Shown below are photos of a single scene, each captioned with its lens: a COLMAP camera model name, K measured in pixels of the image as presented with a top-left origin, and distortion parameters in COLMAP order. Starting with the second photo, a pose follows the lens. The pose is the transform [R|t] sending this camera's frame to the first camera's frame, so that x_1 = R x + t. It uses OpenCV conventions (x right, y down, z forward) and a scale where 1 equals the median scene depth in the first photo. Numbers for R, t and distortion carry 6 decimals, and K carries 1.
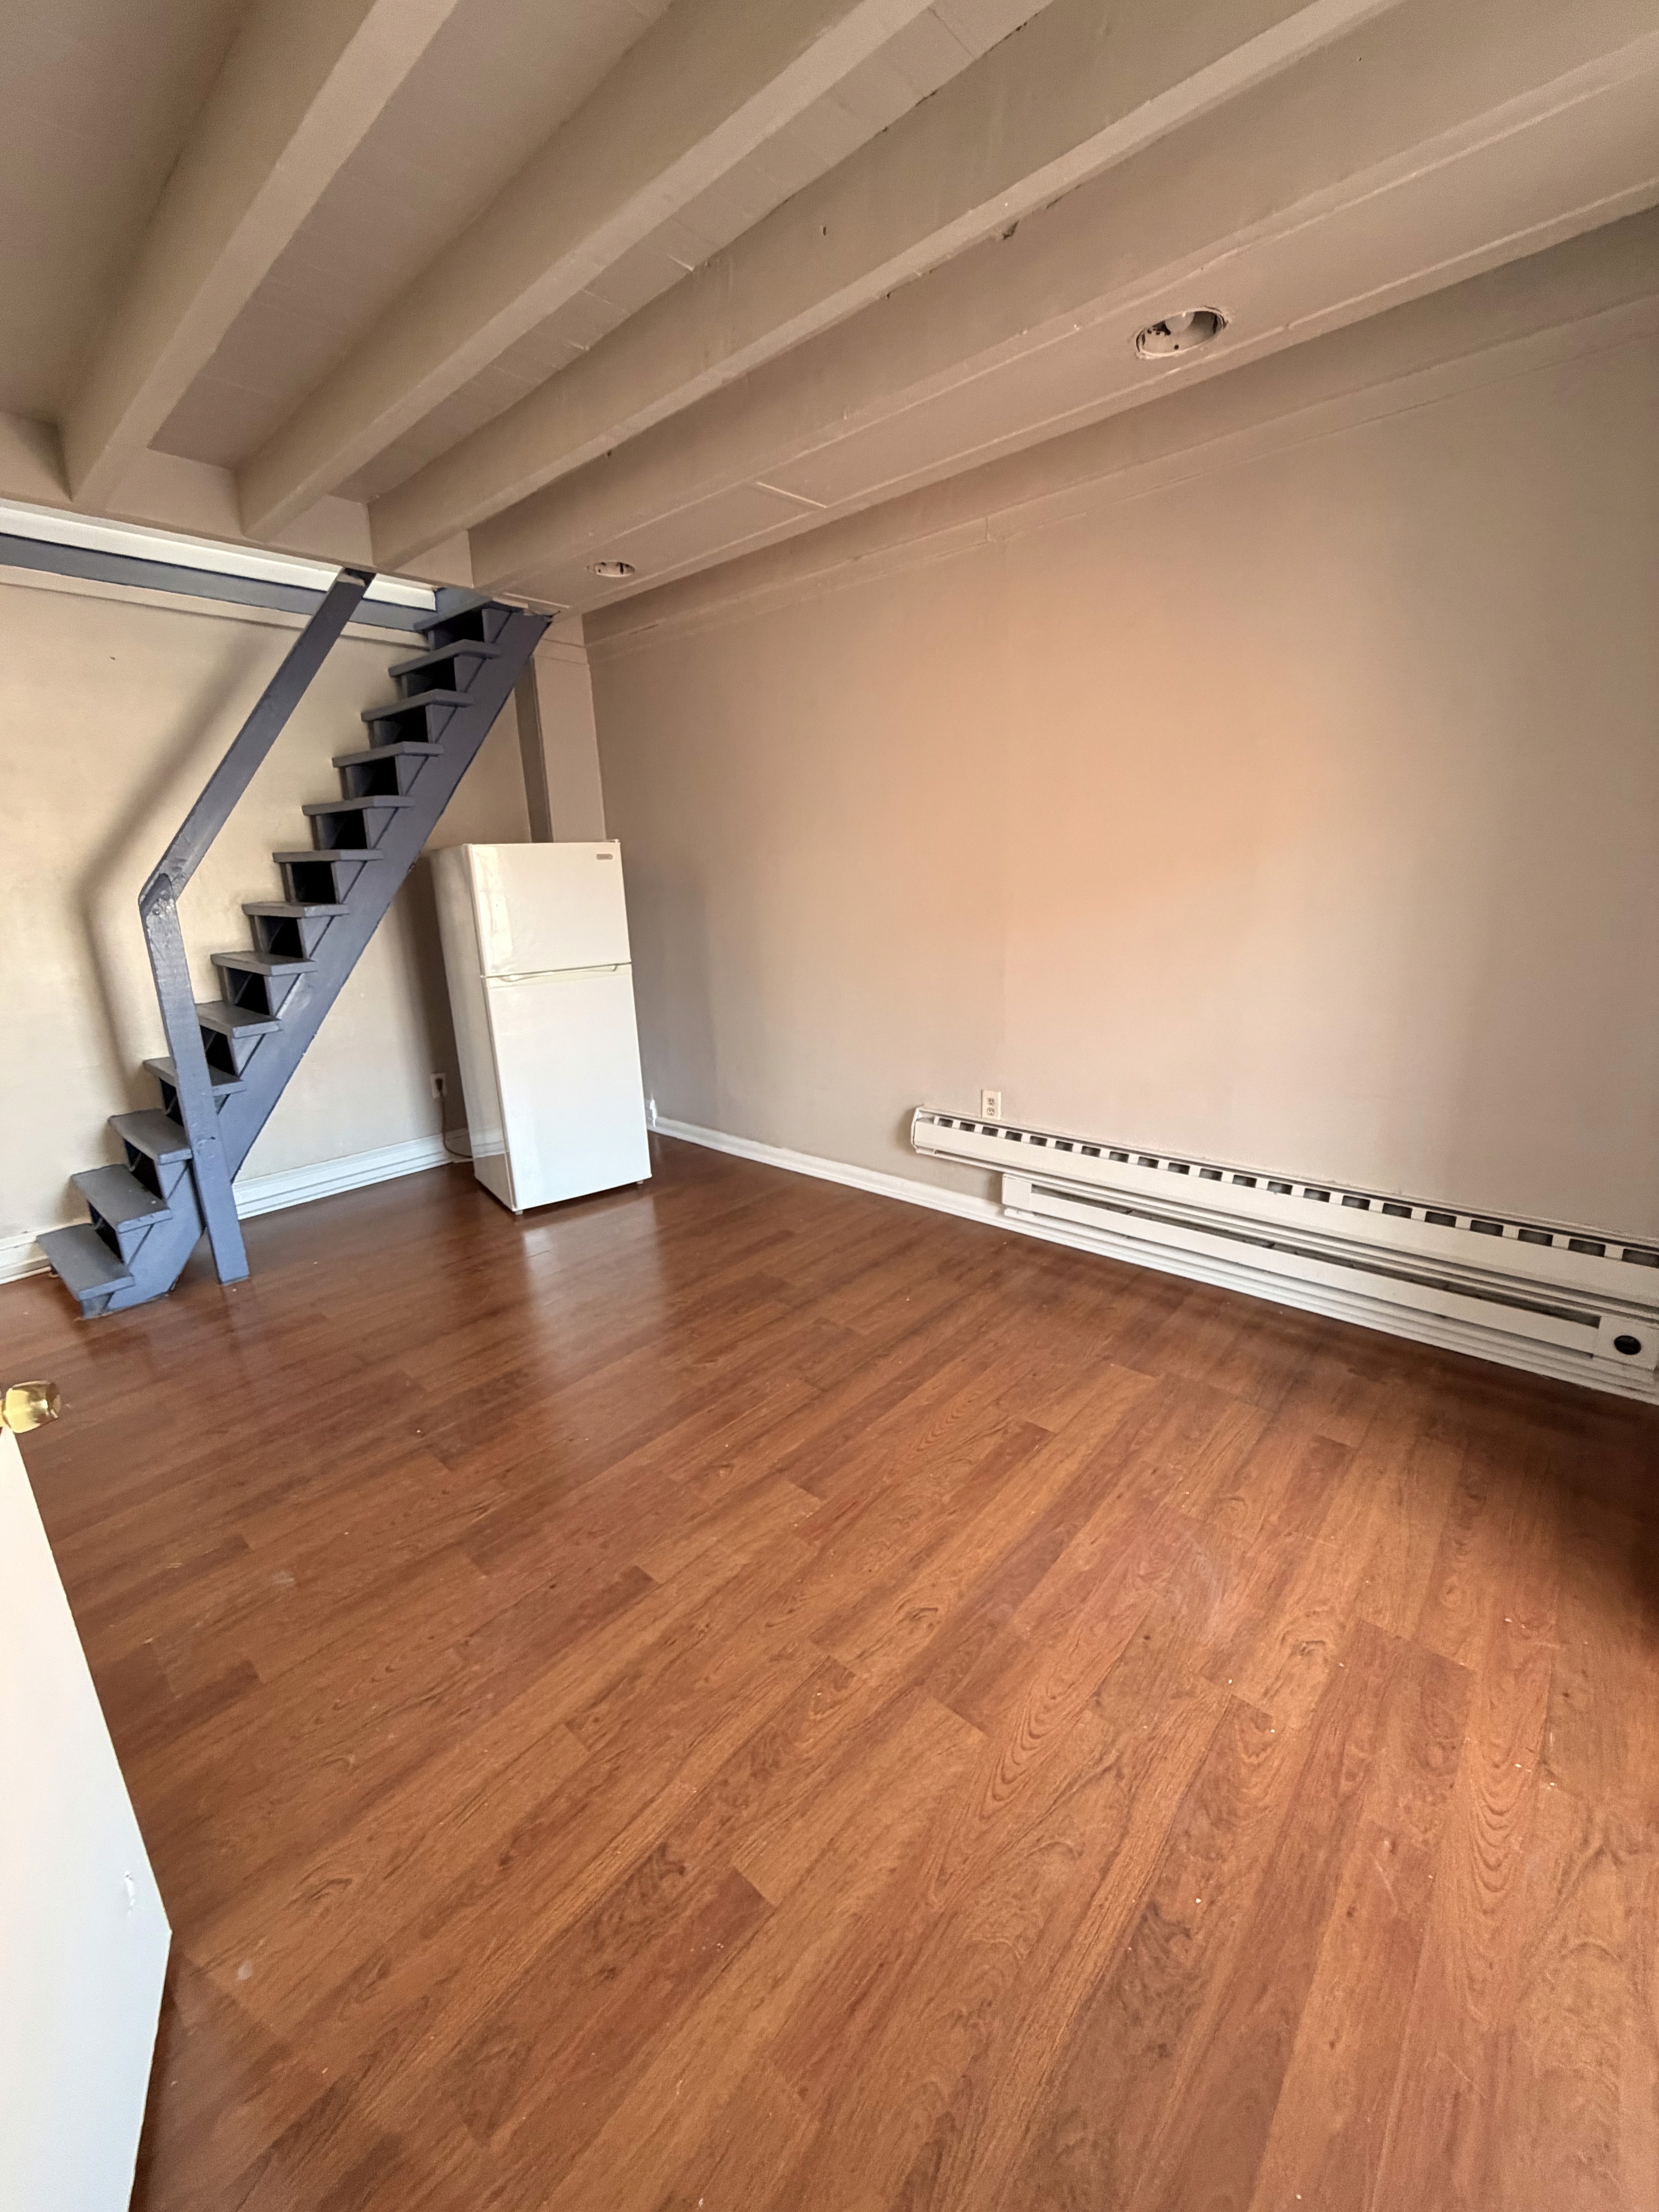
lens RADIAL K [[876.8, 0, 829.5], [0, 876.8, 1106.0], [0, 0, 1]] dist [-0.008664, 0.000053]
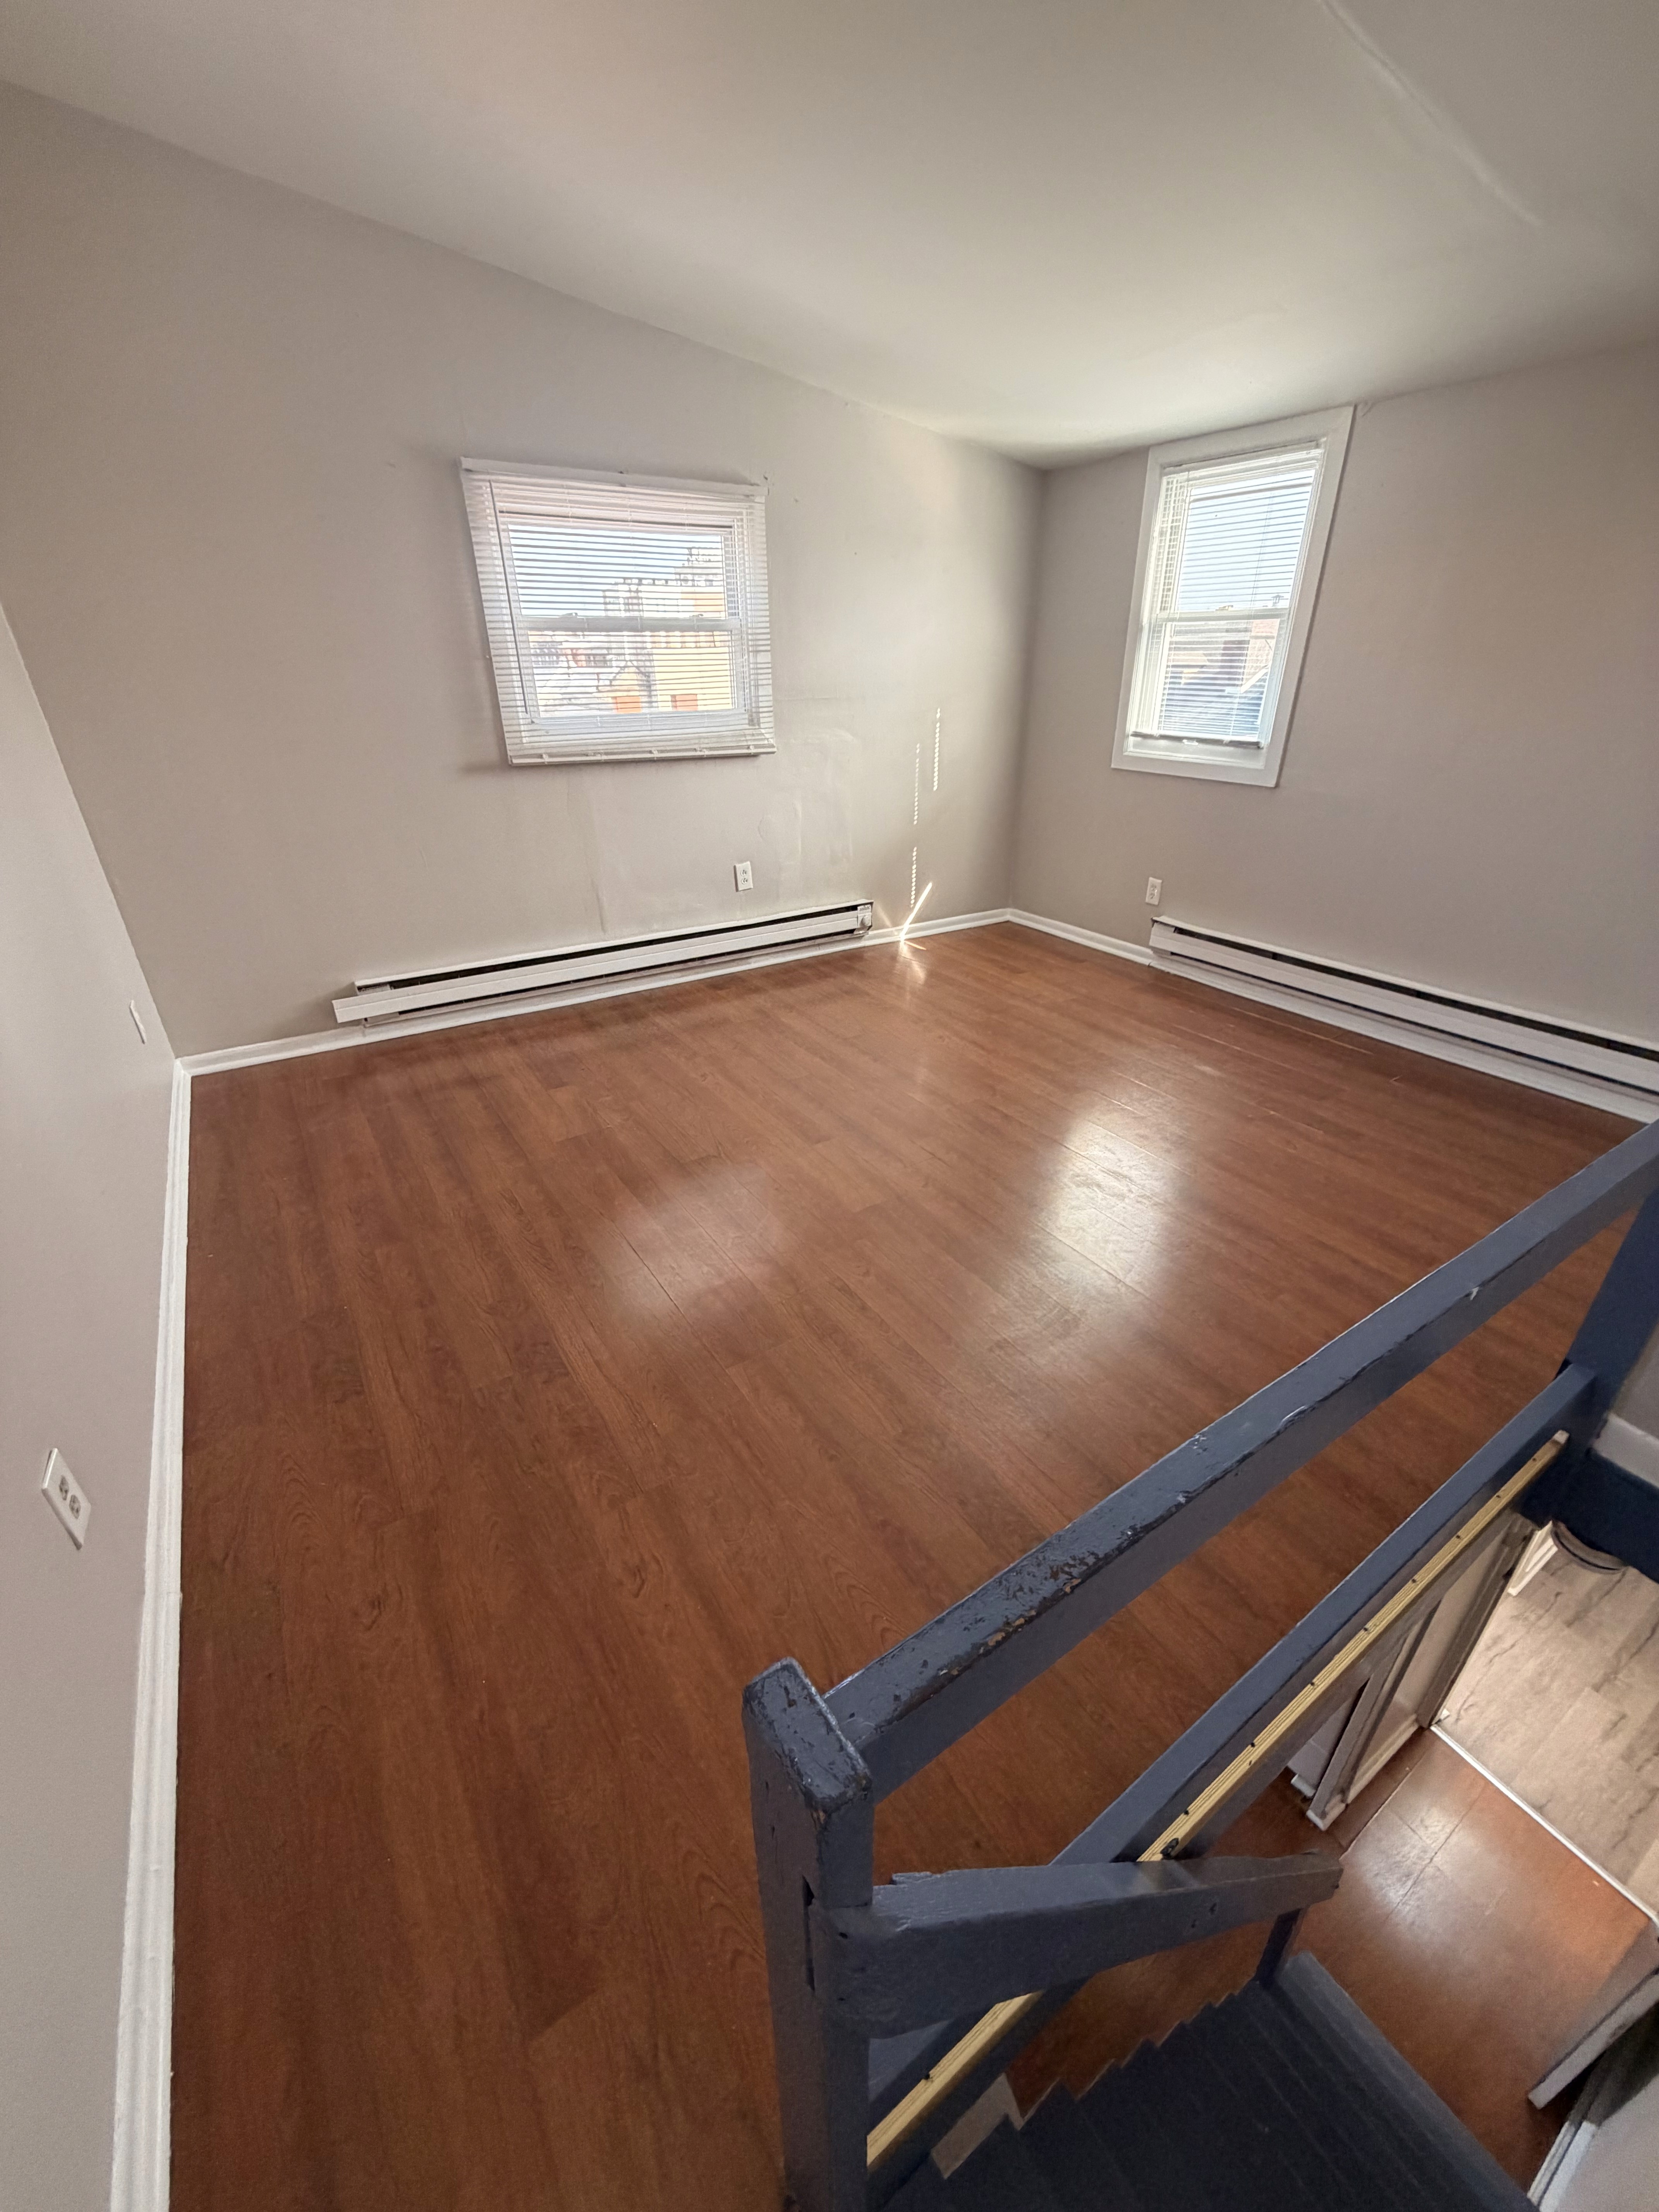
lens RADIAL K [[876.8, 0, 829.5], [0, 876.8, 1106.0], [0, 0, 1]] dist [-0.008664, 0.000053]
pose [[-0.269253, 0.474078, -0.838304, 1.053524], [-0.234309, 0.812049, 0.534487, -0.355456], [0.934132, 0.340334, -0.107566, 1.127043]]
